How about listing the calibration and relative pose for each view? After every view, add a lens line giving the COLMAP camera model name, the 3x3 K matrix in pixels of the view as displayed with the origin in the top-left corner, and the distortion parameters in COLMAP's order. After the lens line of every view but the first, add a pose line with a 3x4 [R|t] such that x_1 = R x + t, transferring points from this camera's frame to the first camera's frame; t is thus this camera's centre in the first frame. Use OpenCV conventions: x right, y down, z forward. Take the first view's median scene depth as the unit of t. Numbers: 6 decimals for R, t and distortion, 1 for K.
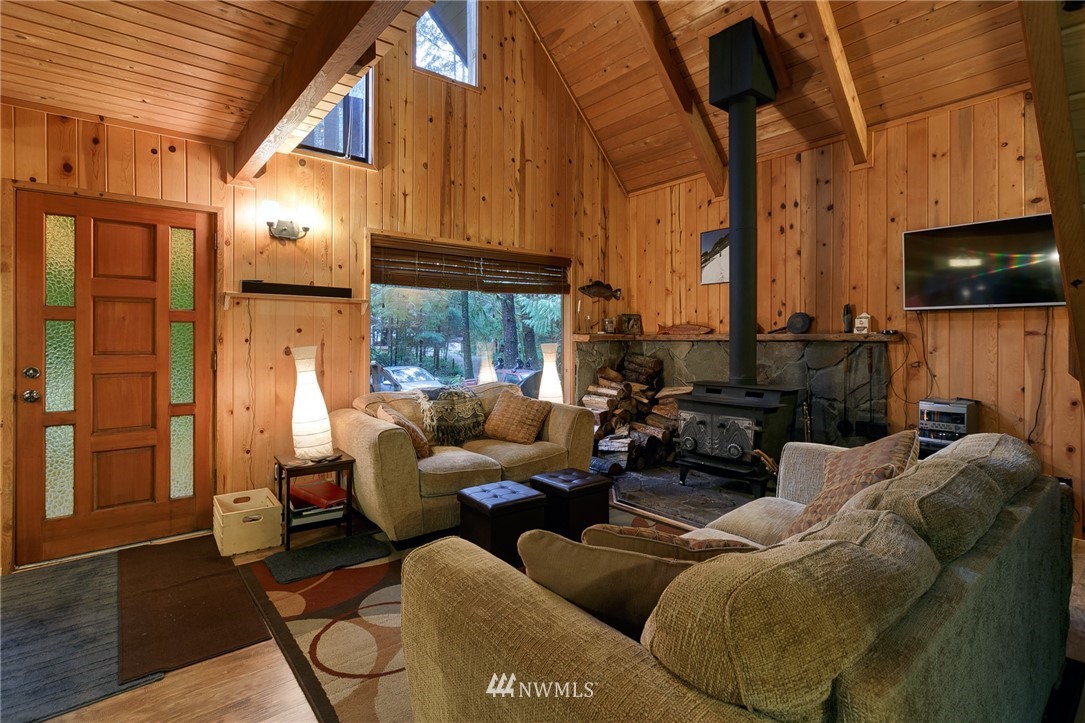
lens RADIAL K [[524.0, 0, 539.2], [0, 524.0, 335.3], [0, 0, 1]] dist [0.001823, 0.000862]
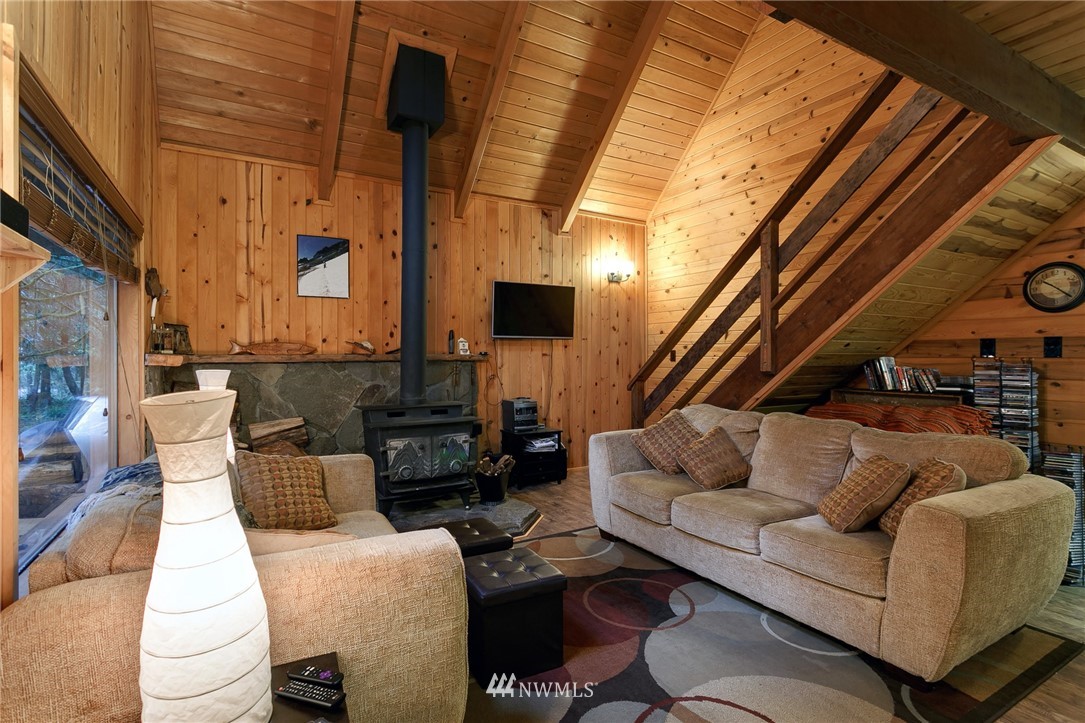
lens RADIAL K [[524.0, 0, 540.3], [0, 524.0, 351.9], [0, 0, 1]] dist [0.001823, 0.000862]
pose [[0.159522, 0.005480, 0.987179, -0.502624], [0.000312, 0.999984, -0.005602, -0.001787], [-0.987194, 0.001202, 0.159518, 0.525189]]
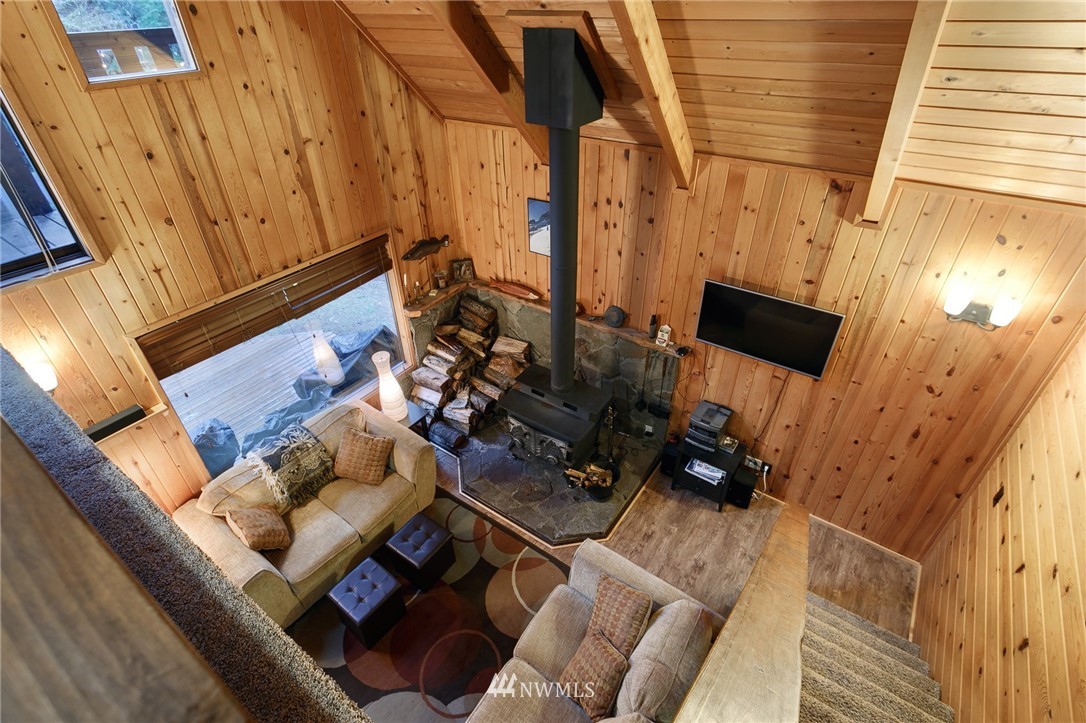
lens RADIAL K [[524.5, 0, 536.5], [0, 524.5, 354.6], [0, 0, 1]] dist [0.001823, 0.000862]
pose [[0.965255, -0.166581, 0.201332, 0.103329], [0.020363, 0.816074, 0.577588, -0.545729], [-0.260517, -0.553420, 0.791111, 0.136295]]
